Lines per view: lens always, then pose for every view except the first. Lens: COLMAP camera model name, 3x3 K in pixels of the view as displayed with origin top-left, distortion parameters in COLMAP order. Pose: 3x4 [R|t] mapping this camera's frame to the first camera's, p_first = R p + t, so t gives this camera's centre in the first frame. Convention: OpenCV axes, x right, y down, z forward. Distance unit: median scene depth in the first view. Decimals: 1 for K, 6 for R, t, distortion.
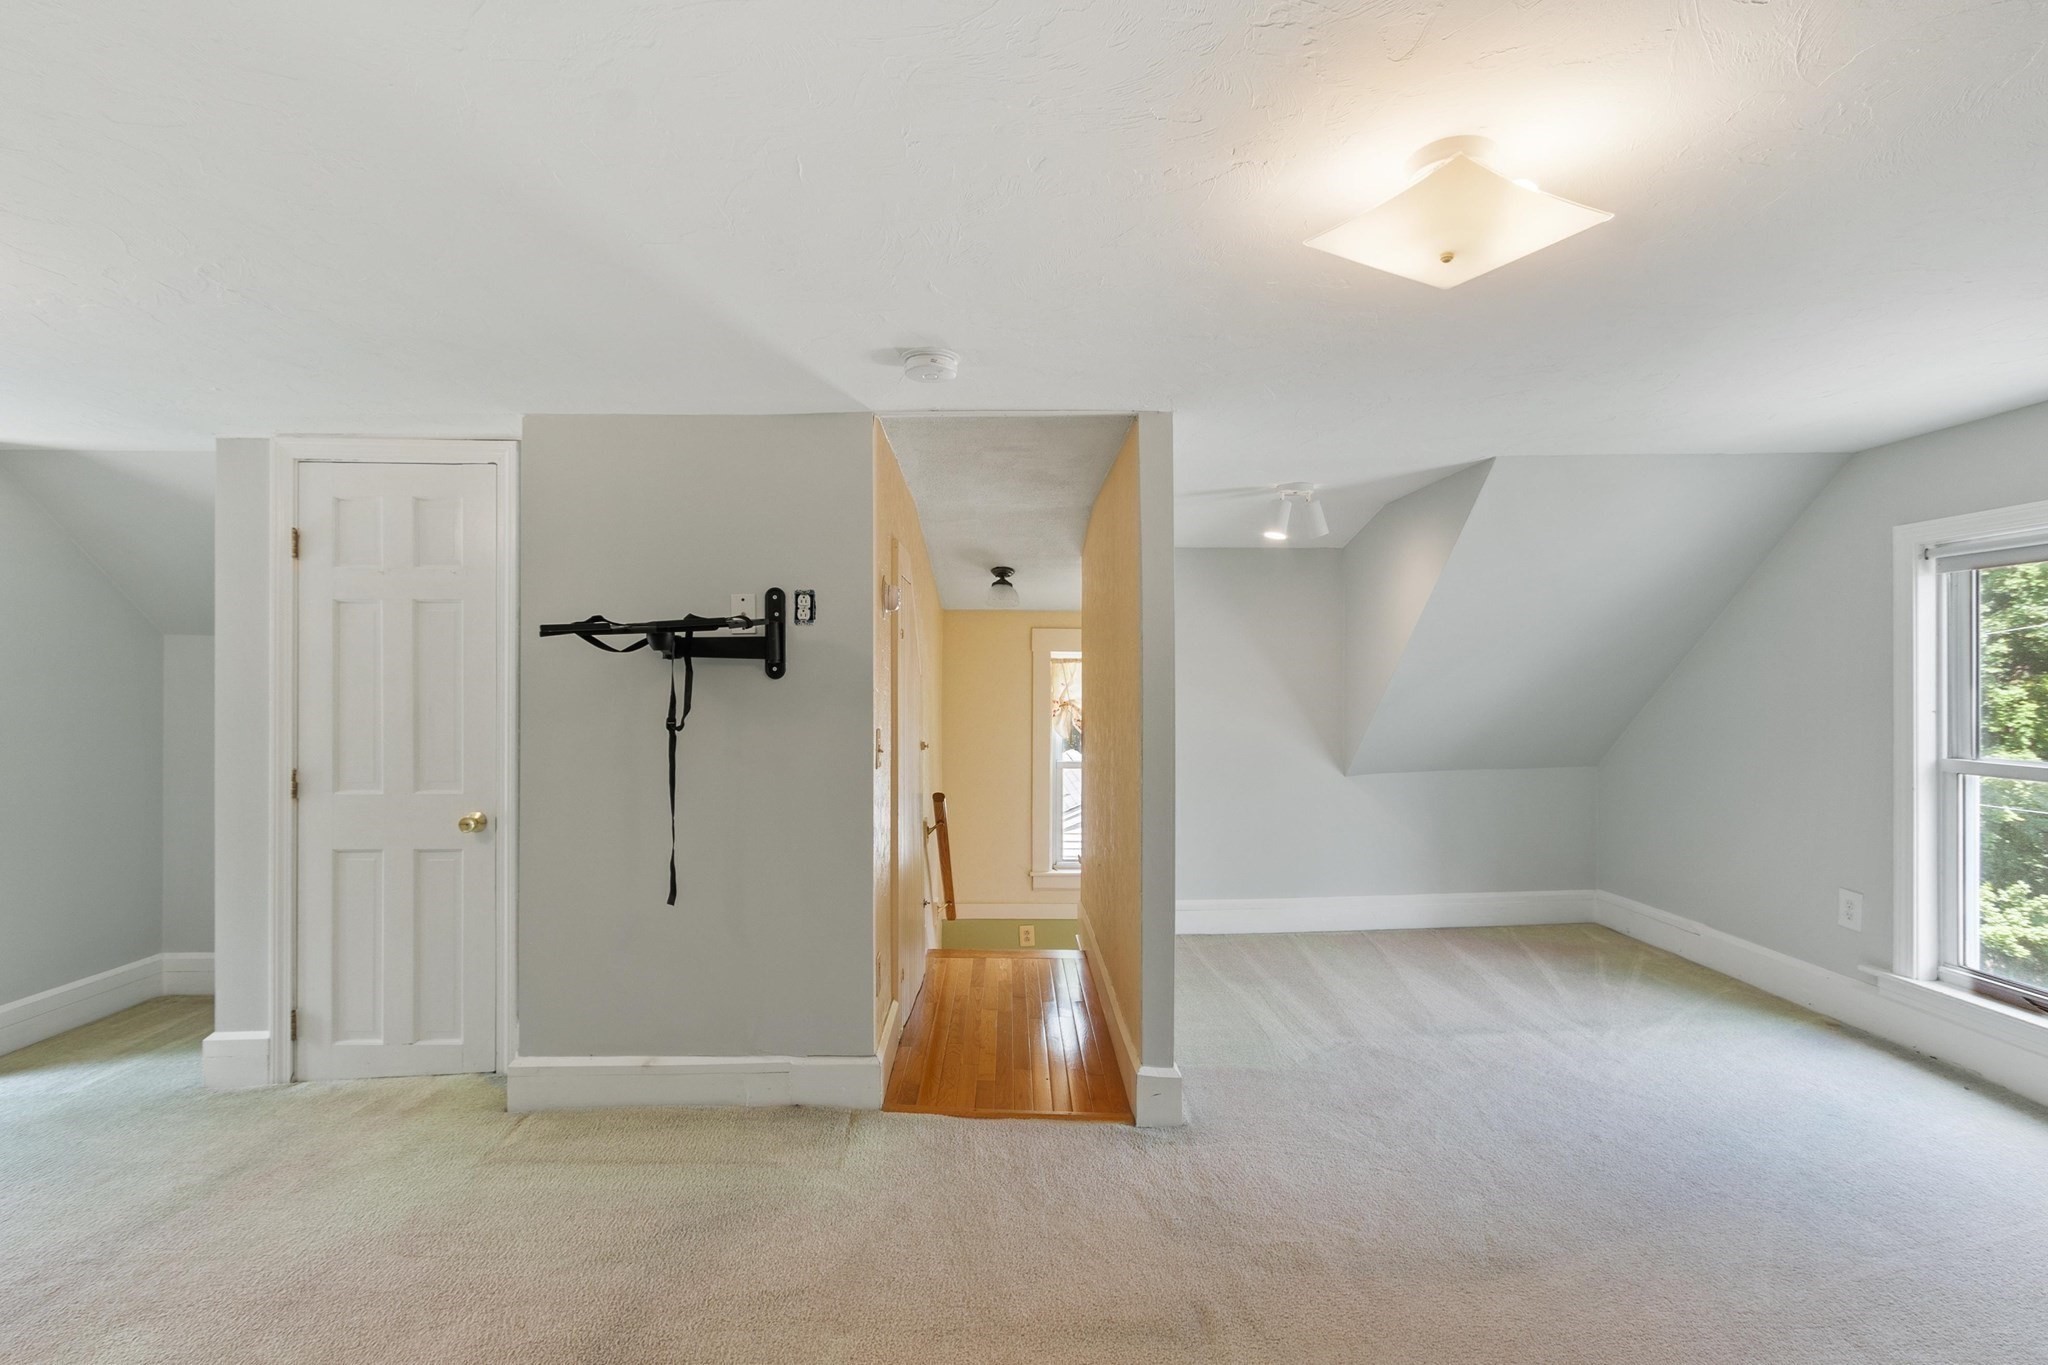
lens RADIAL K [[920.8, 0, 1027.2], [0, 920.8, 683.4], [0, 0, 1]] dist [0.004731, -0.000021]
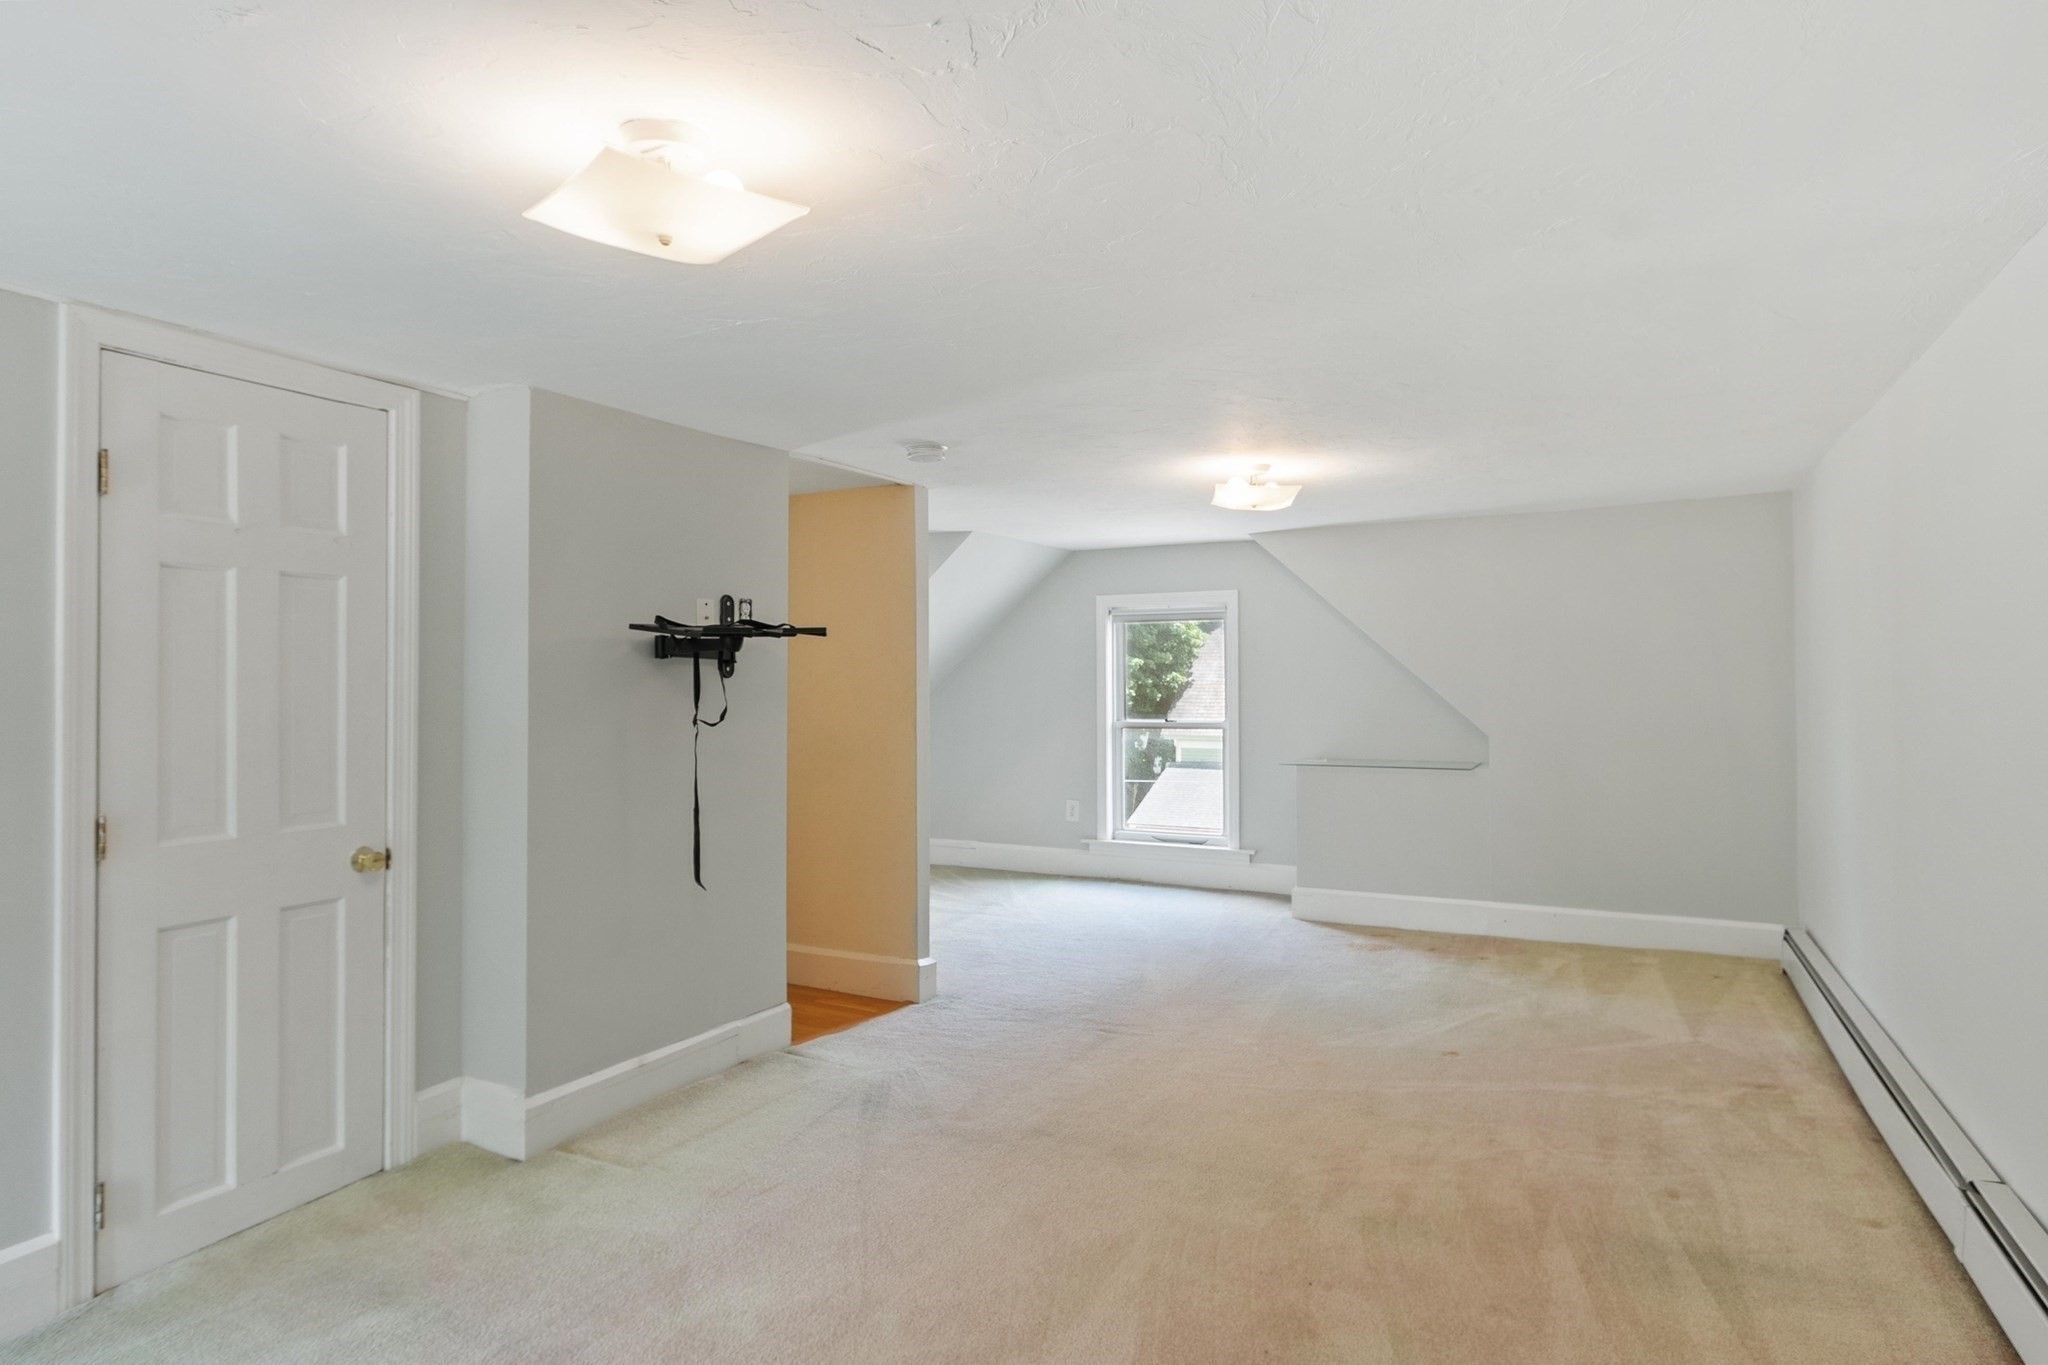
lens RADIAL K [[1146.0, 0, 1013.0], [0, 1146.0, 680.5], [0, 0, 1]] dist [0.002114, -0.001199]
pose [[0.490743, -0.000667, 0.871304, -1.182634], [0.006965, 0.999971, -0.003158, 0.004451], [-0.871276, 0.007618, 0.490733, 0.032853]]
